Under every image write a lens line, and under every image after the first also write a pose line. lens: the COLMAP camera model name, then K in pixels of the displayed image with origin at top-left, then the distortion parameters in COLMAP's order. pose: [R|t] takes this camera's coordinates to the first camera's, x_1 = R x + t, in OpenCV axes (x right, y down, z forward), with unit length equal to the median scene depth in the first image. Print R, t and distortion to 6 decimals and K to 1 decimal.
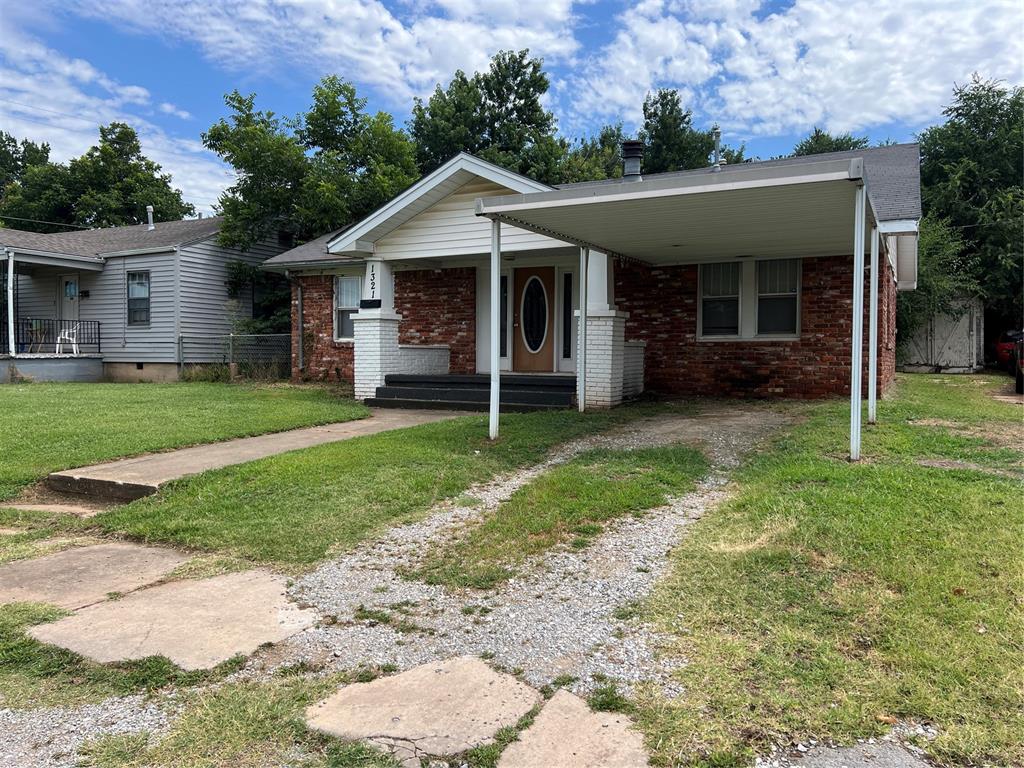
lens RADIAL K [[782.0, 0, 507.8], [0, 782.0, 386.0], [0, 0, 1]] dist [0.067812, -0.000640]
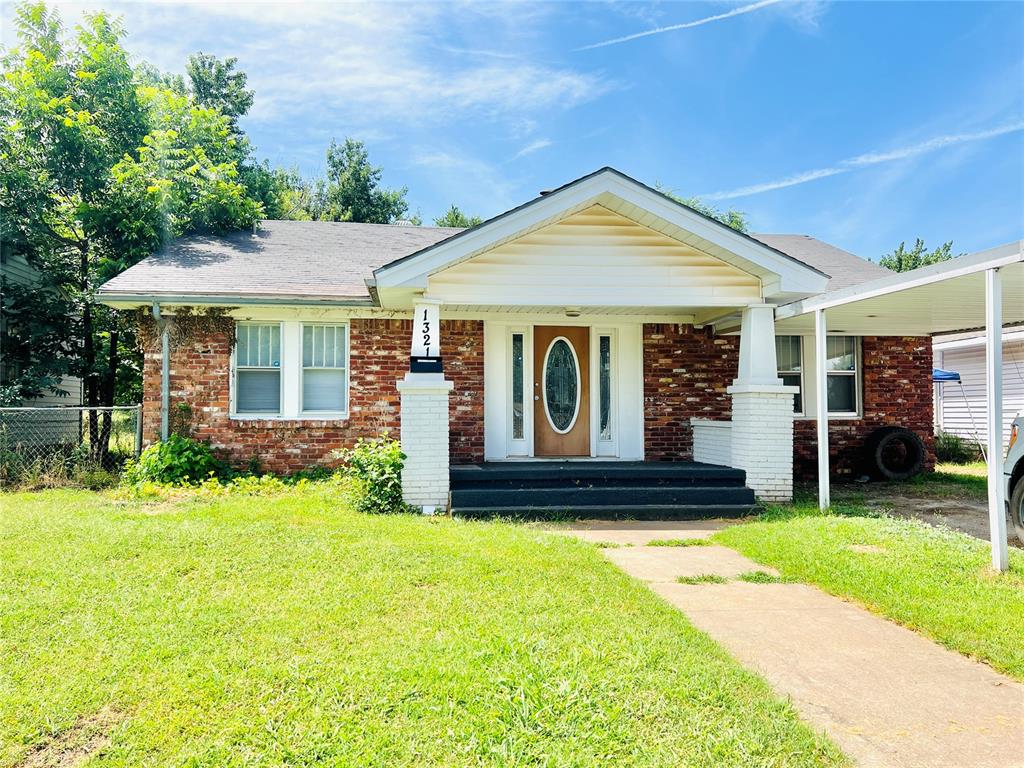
lens RADIAL K [[782.0, 0, 513.5], [0, 782.0, 379.8], [0, 0, 1]] dist [0.067812, -0.000640]
pose [[0.813715, 0.020669, 0.580897, -0.508470], [0.028100, 0.996800, -0.074829, -0.041602], [-0.580585, 0.077213, 0.810530, 0.415190]]
